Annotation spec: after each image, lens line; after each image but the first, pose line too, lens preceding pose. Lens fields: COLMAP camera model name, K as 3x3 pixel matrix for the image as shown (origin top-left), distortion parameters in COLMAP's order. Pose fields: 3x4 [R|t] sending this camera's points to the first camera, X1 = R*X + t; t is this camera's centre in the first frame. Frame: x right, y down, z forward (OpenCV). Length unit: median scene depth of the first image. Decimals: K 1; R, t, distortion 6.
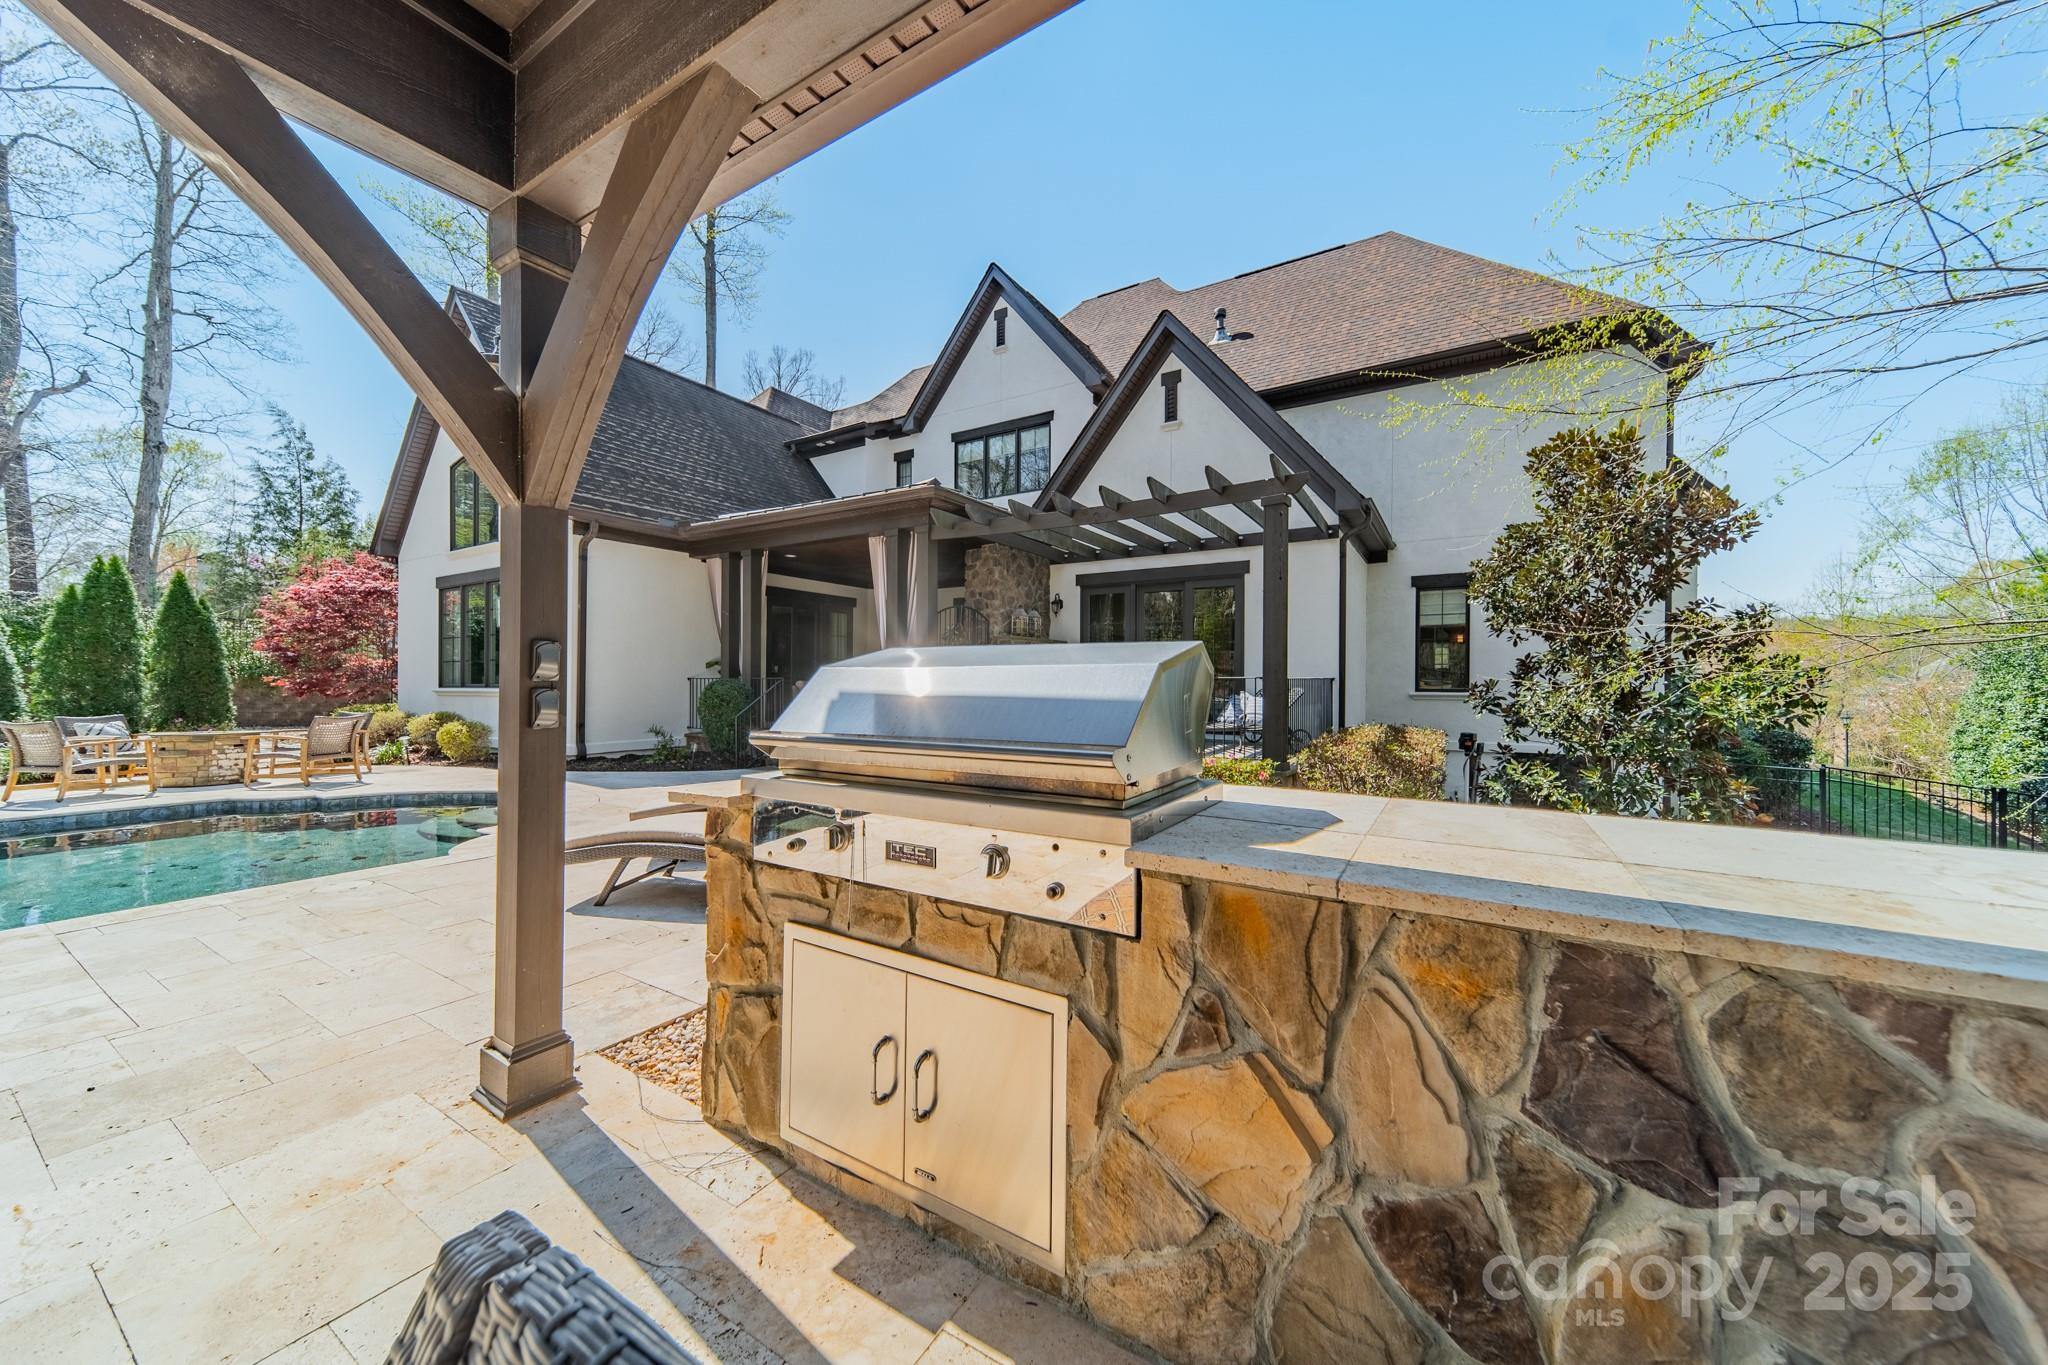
lens RADIAL K [[728.7, 0, 1028.7], [0, 728.7, 682.7], [0, 0, 1]] dist [0.009565, -0.000207]
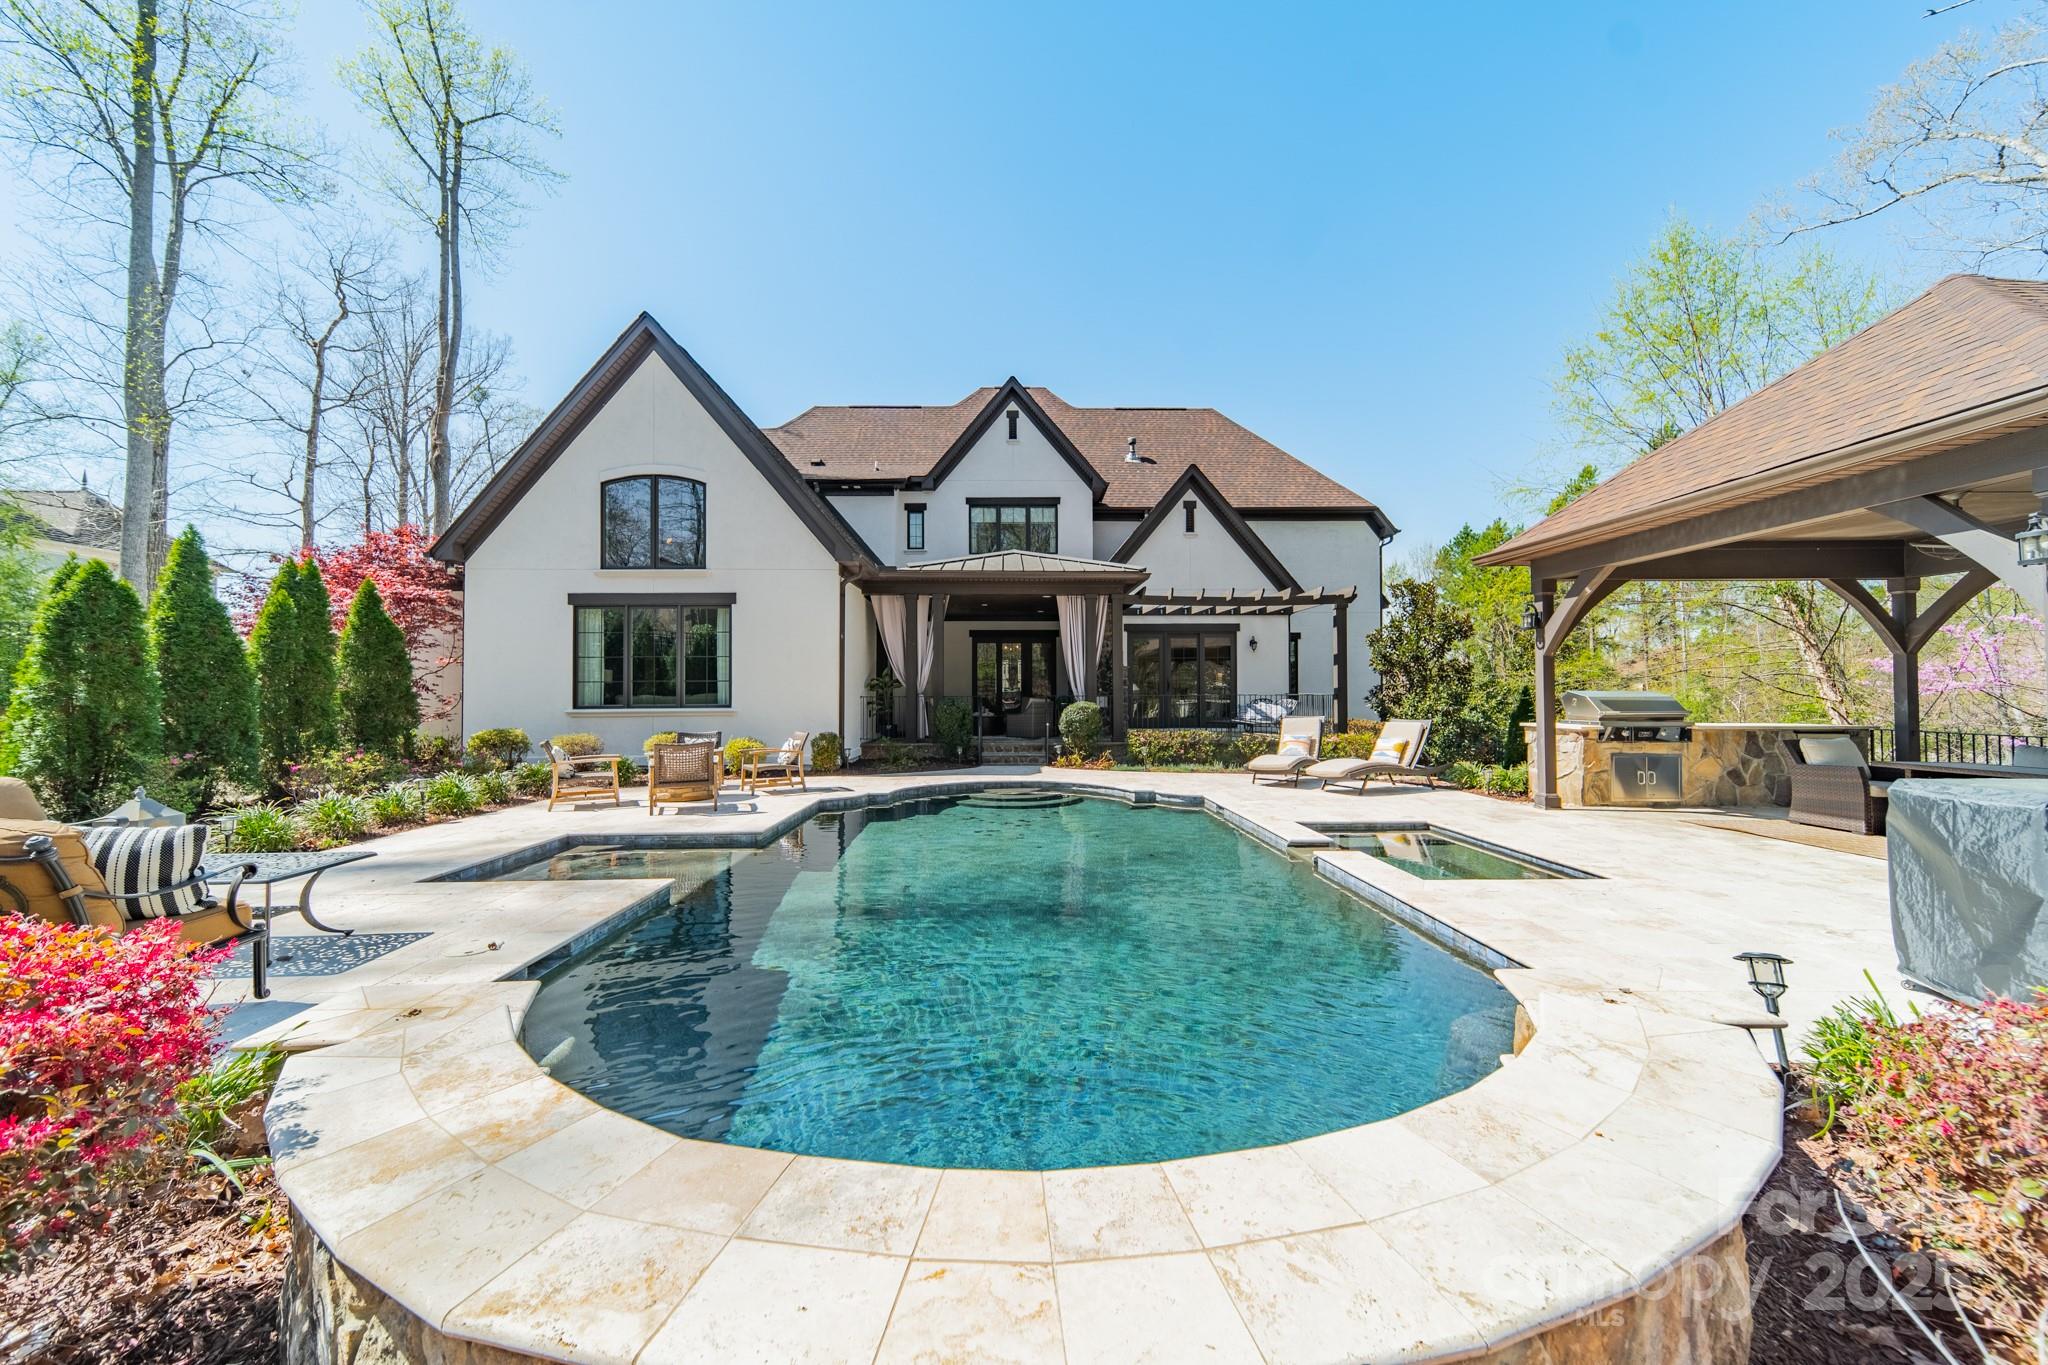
lens RADIAL K [[728.7, 0, 1028.7], [0, 728.7, 682.7], [0, 0, 1]] dist [0.009565, -0.000207]
pose [[0.840145, -0.001430, 0.542361, -0.841749], [0.008010, 0.999920, -0.009771, -0.013880], [-0.542303, 0.012554, 0.840089, -0.124304]]
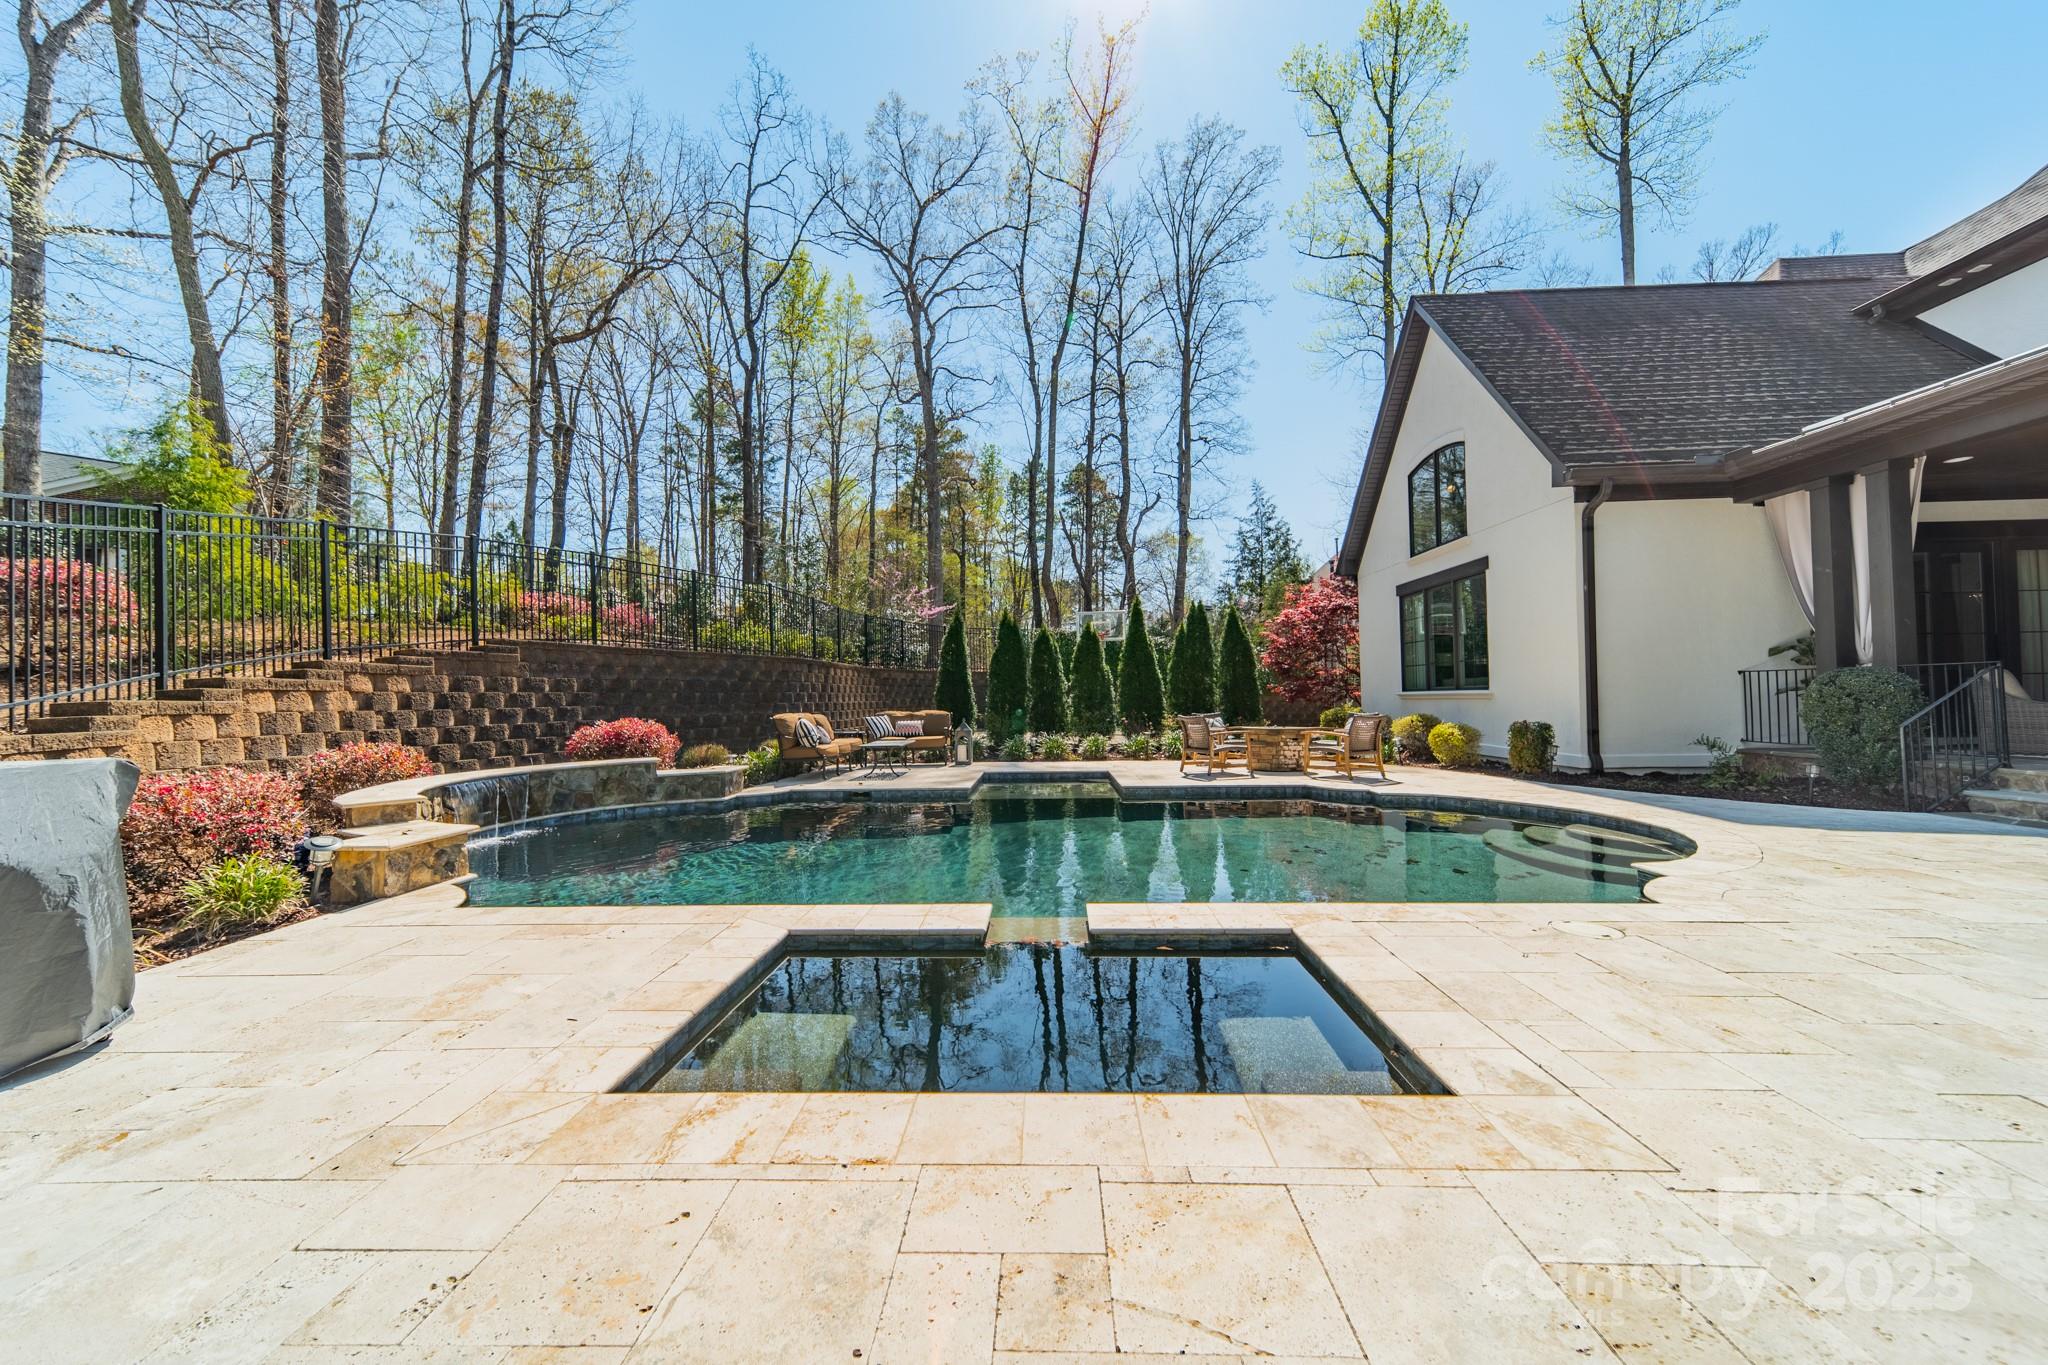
lens RADIAL K [[713.8, 0, 1027.2], [0, 713.8, 685.1], [0, 0, 1]] dist [0.009678, 0.000099]
pose [[0.490883, -0.026833, -0.870812, -0.186777], [0.015584, 0.999636, -0.022018, 0.011512], [0.871086, -0.002763, 0.491123, 0.045799]]
